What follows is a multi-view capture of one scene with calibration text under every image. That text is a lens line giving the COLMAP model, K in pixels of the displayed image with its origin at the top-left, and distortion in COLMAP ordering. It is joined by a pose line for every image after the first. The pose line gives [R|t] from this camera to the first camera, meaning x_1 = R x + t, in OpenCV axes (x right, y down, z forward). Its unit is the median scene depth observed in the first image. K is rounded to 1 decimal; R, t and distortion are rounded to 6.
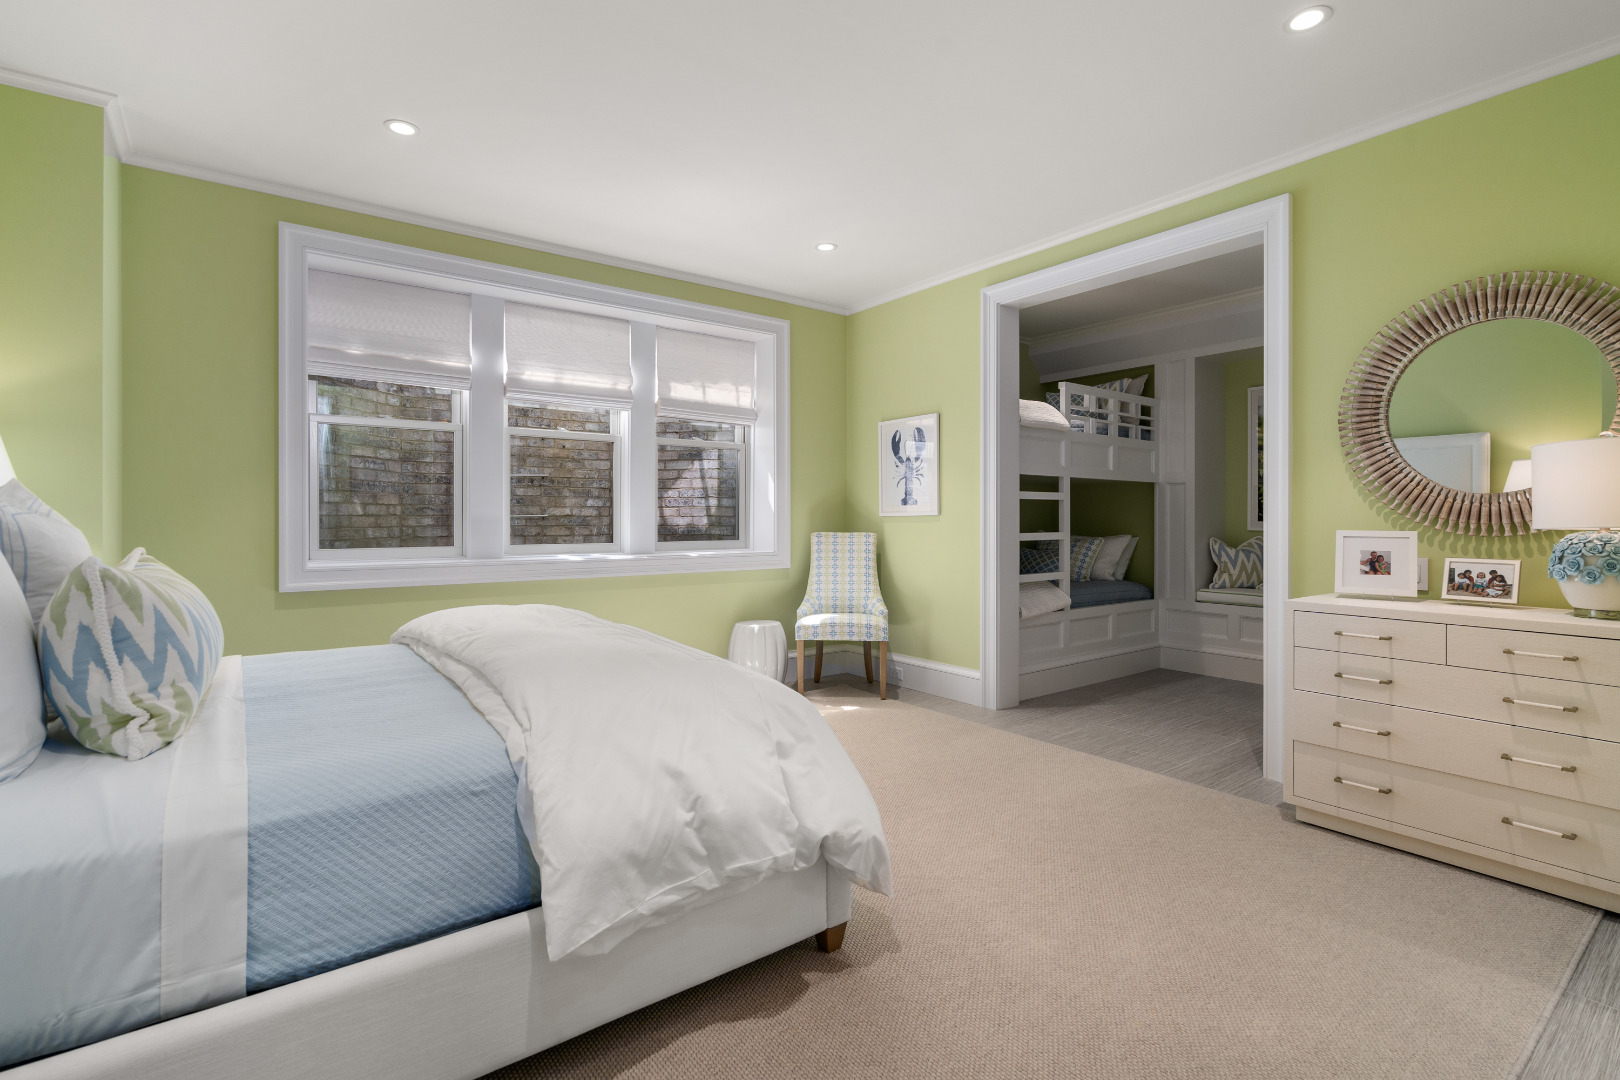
lens RADIAL K [[745.8, 0, 809.3], [0, 745.8, 525.1], [0, 0, 1]] dist [-0.005305, -0.000512]
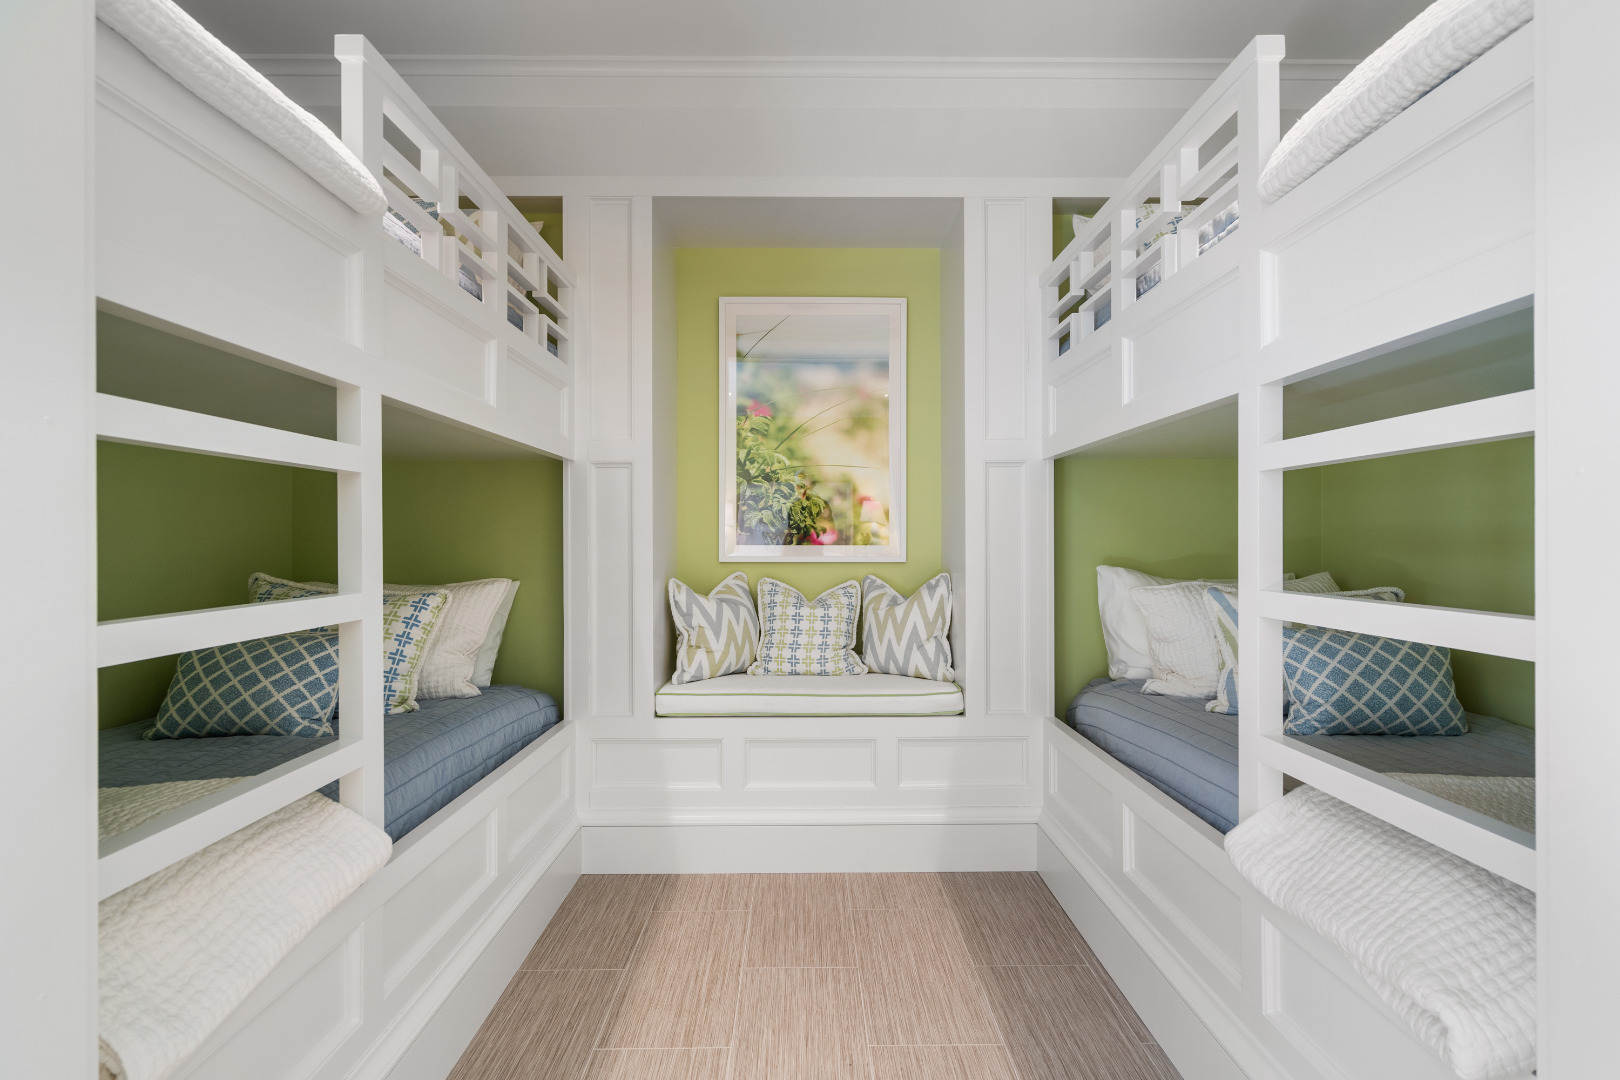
lens RADIAL K [[745.8, 0, 810.0], [0, 745.8, 539.4], [0, 0, 1]] dist [-0.005305, -0.000512]
pose [[0.594222, 0.000747, 0.804301, 0.201653], [0.013436, 0.999851, -0.010855, -0.002821], [-0.804189, 0.017257, 0.594123, 0.645830]]
